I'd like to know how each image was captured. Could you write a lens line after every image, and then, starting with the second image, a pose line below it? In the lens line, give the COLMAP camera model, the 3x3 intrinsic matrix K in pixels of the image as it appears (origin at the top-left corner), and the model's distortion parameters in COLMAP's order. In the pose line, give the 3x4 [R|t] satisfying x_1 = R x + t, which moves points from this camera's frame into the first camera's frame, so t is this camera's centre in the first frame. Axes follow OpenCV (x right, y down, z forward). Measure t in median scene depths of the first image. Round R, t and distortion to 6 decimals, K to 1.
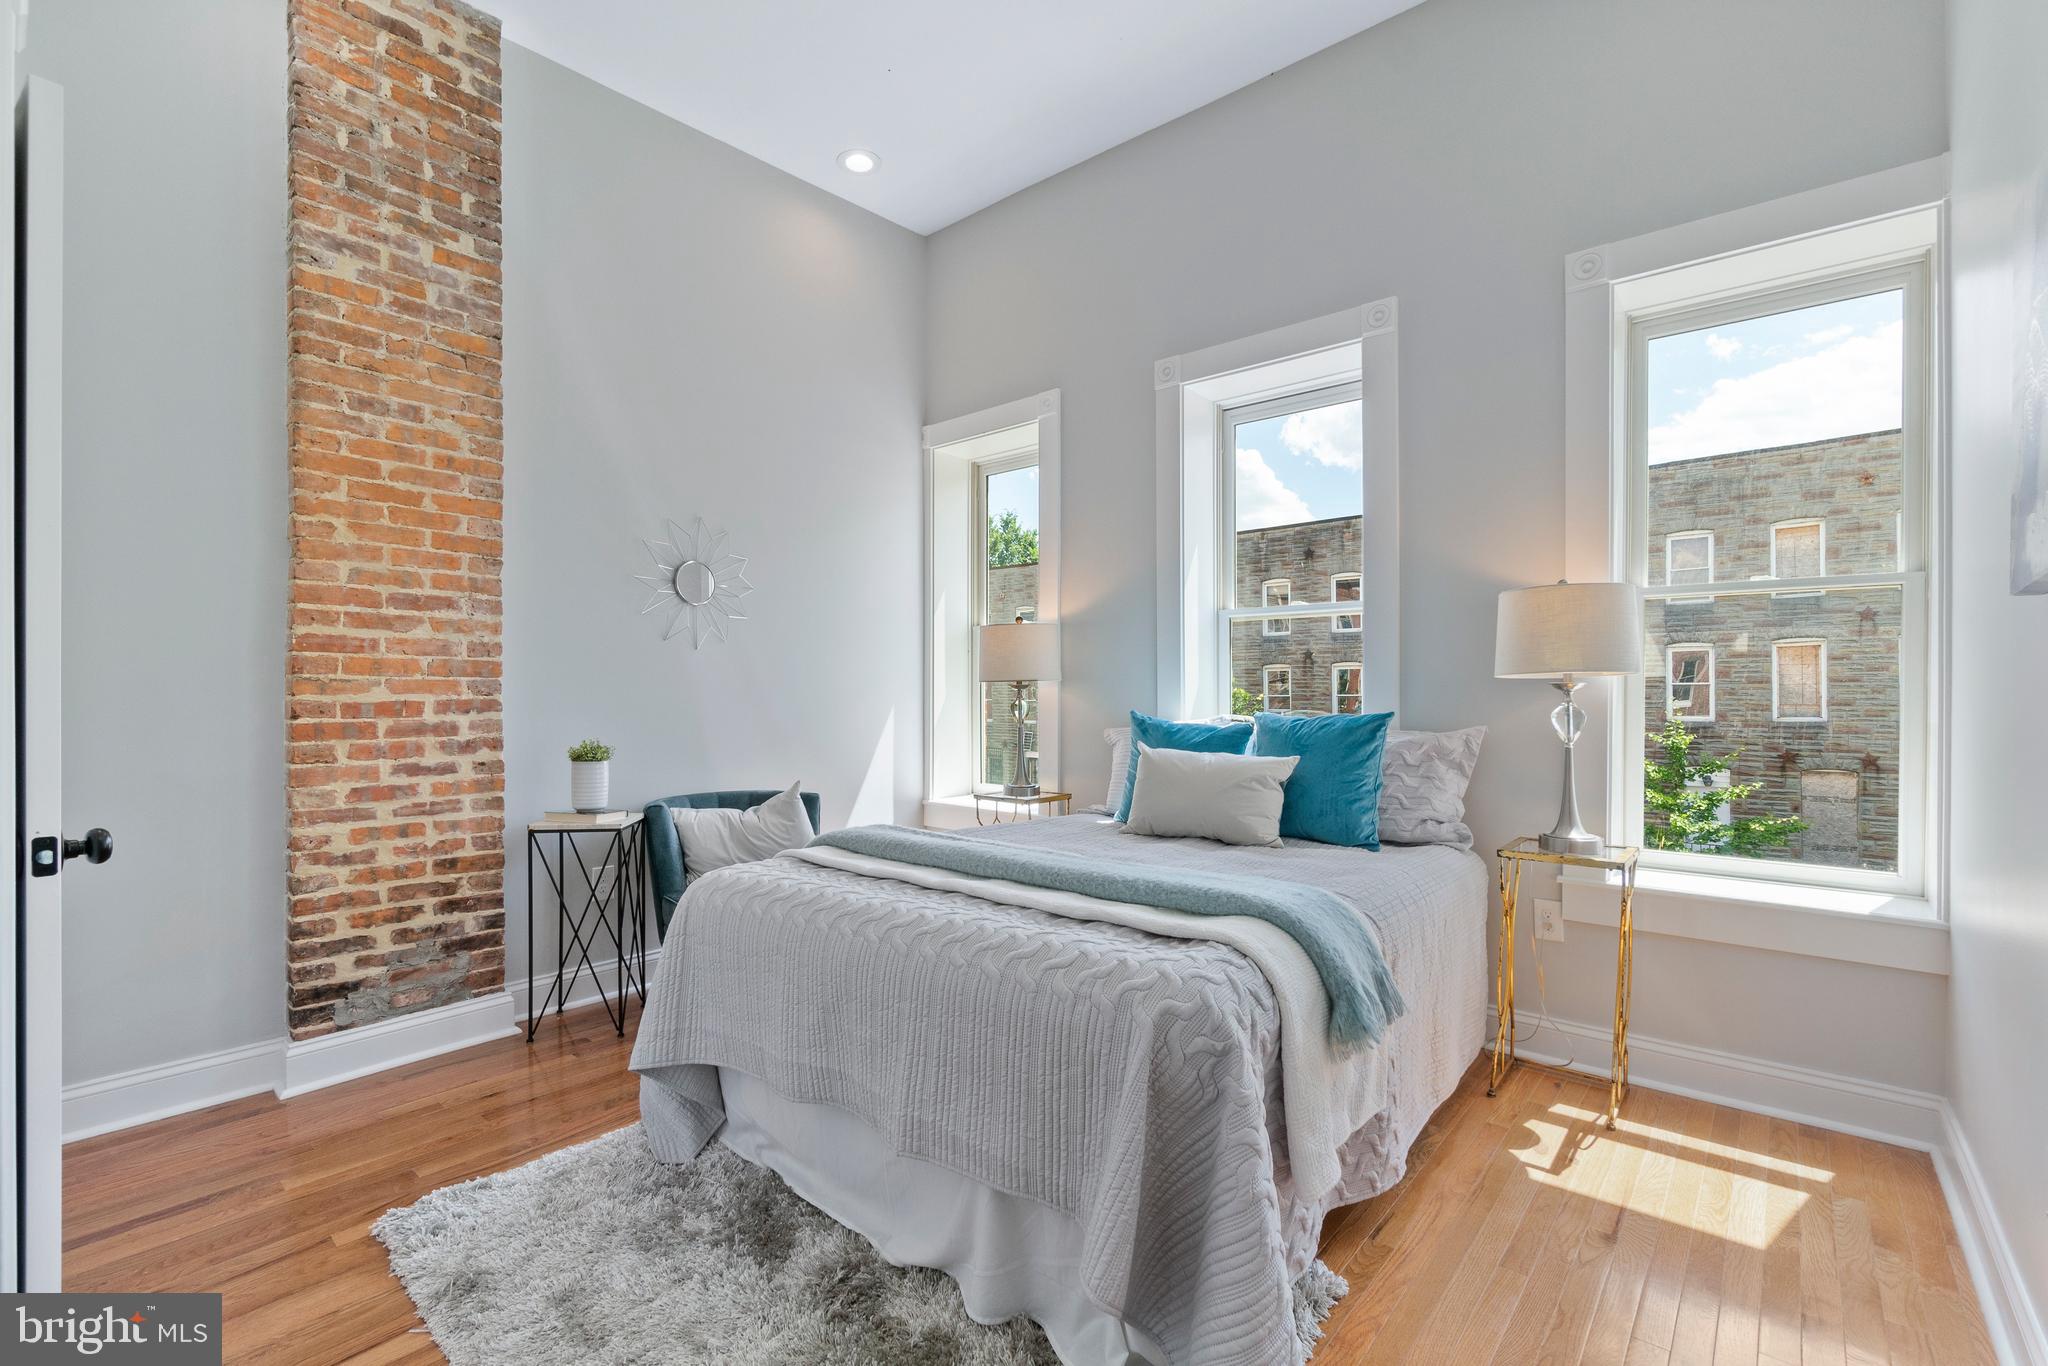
lens RADIAL K [[885.9, 0, 1030.5], [0, 885.9, 697.5], [0, 0, 1]] dist [-0.006583, 0.001114]
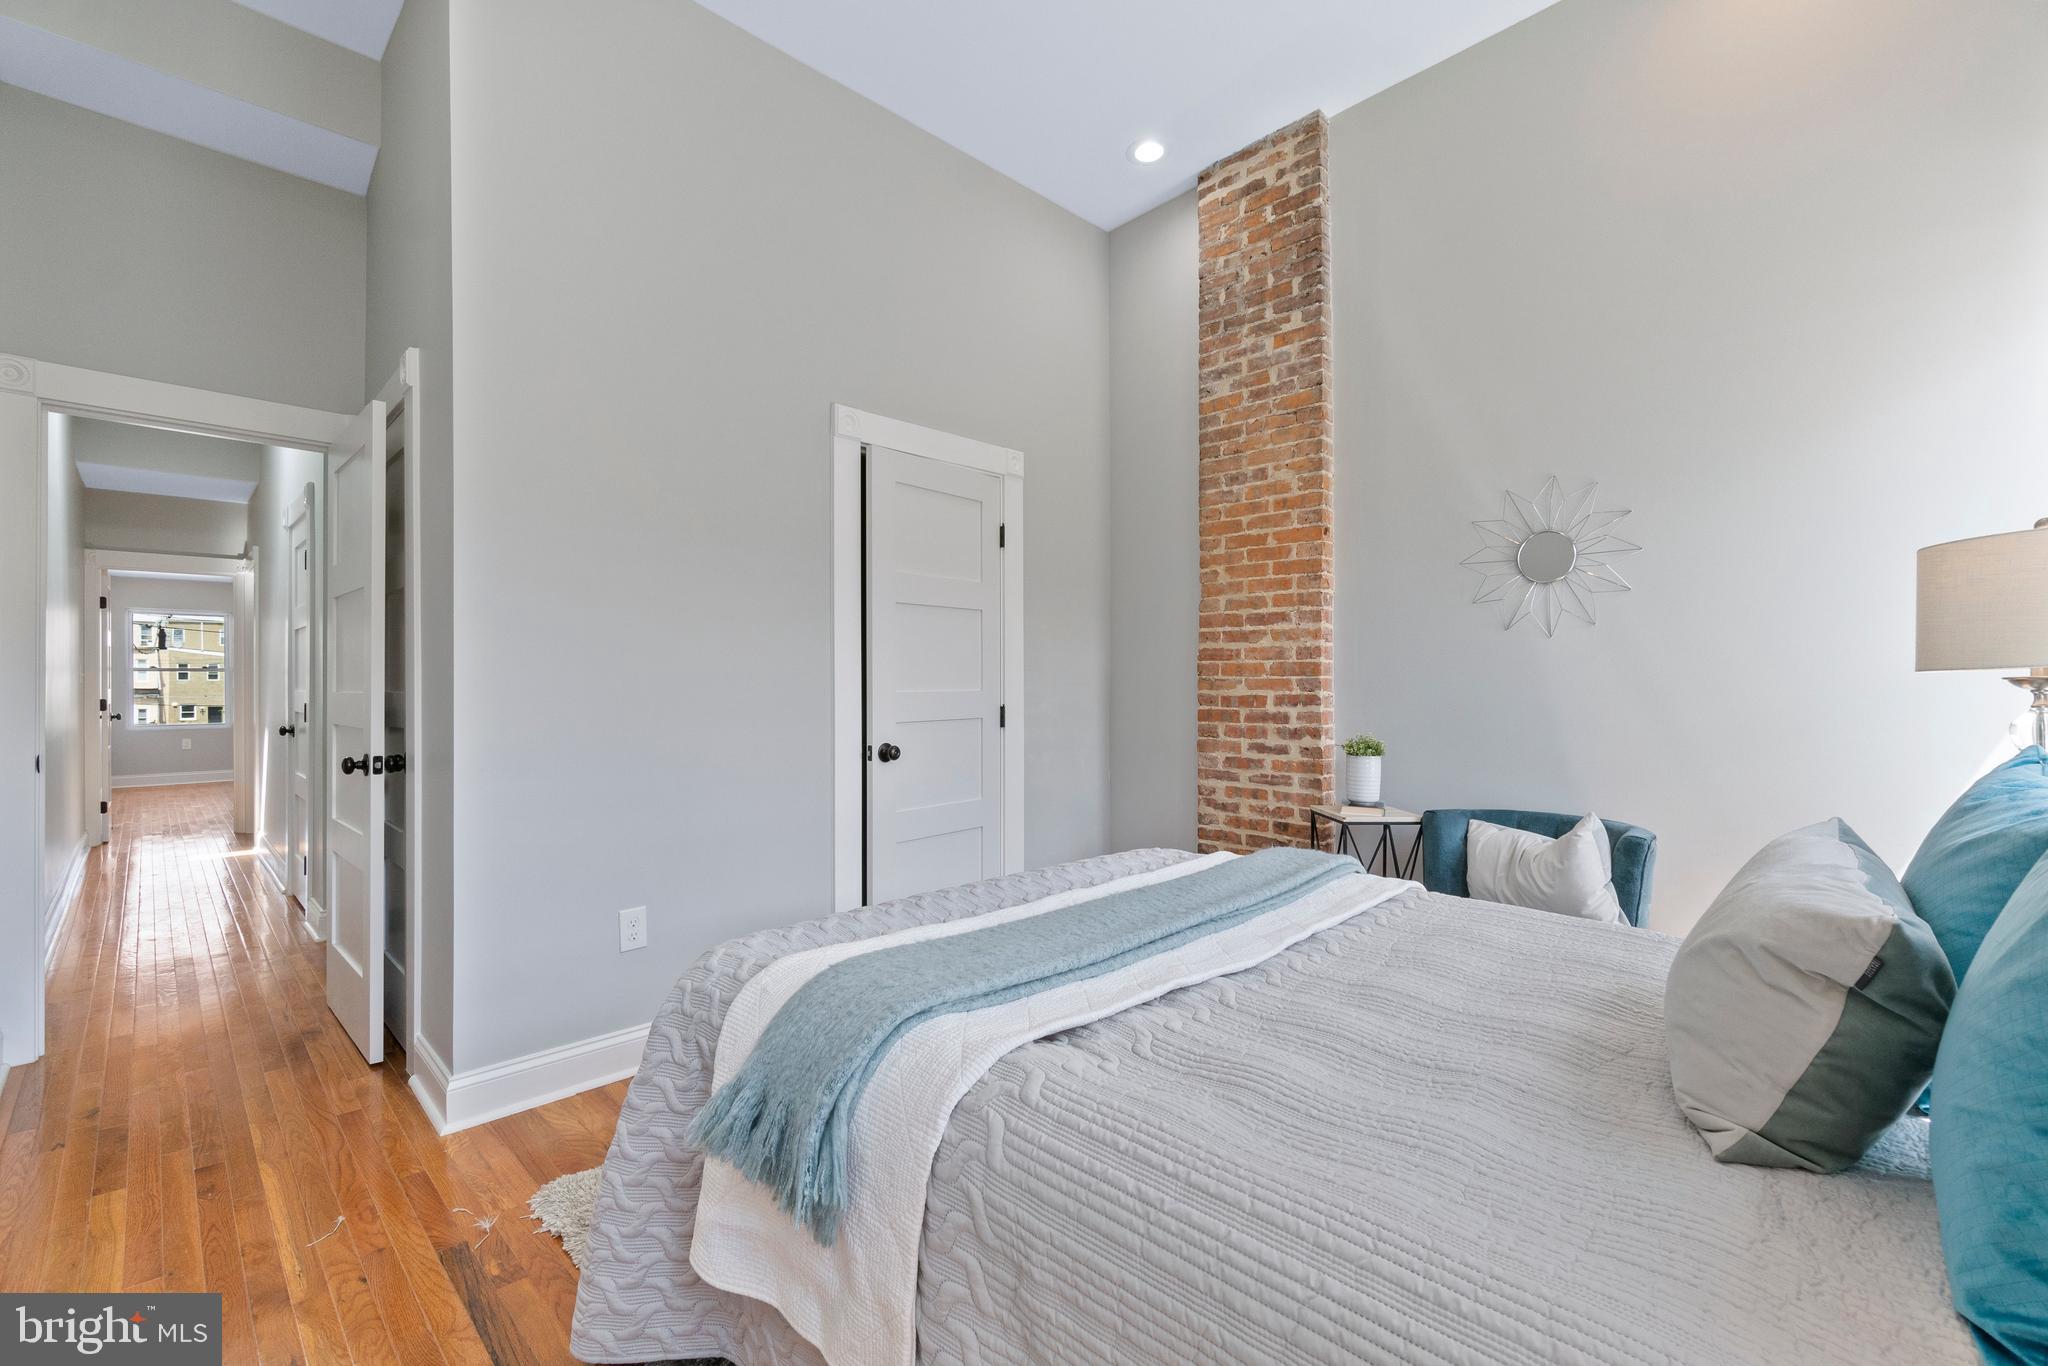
lens RADIAL K [[885.9, 0, 1032.2], [0, 885.9, 674.9], [0, 0, 1]] dist [-0.006583, 0.001114]
pose [[-0.061725, -0.002192, -0.998091, 0.622968], [0.000862, 0.999997, -0.002250, -0.023220], [0.998093, -0.000999, -0.061723, 0.743992]]
